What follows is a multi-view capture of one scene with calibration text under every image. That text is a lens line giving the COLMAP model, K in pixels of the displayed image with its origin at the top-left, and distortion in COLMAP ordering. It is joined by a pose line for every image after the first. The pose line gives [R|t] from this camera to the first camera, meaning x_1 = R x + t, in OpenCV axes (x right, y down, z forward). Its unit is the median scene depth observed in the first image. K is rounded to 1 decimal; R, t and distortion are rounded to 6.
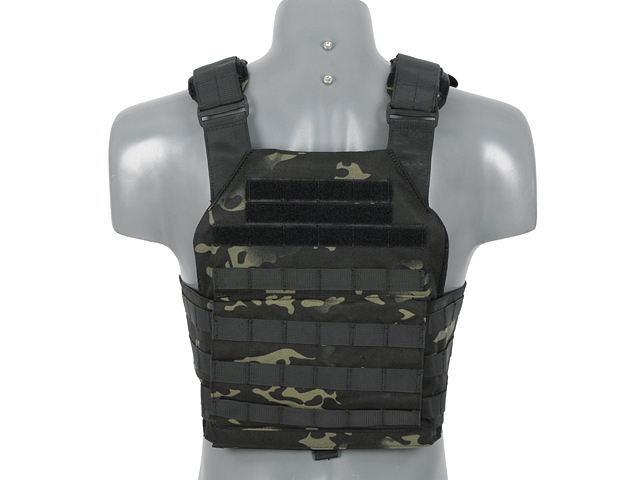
lens RADIAL K [[2254.2, 0, 320.0], [0, 2254.2, 240.0], [0, 0, 1]] dist [0.001819, -0.230386]
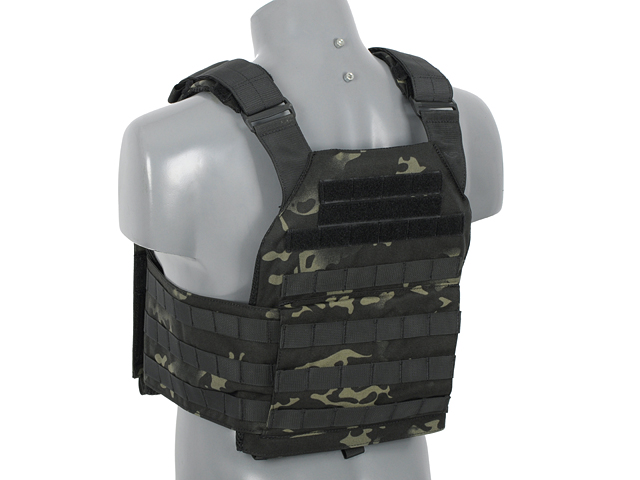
lens RADIAL K [[2254.2, 0, 320.0], [0, 2254.2, 240.0], [0, 0, 1]] dist [0.001819, -0.230386]
pose [[0.838917, -0.091040, 0.536591, -0.554924], [0.091011, 0.995494, 0.026611, -0.027227], [-0.536596, 0.026512, 0.843423, 0.168196]]
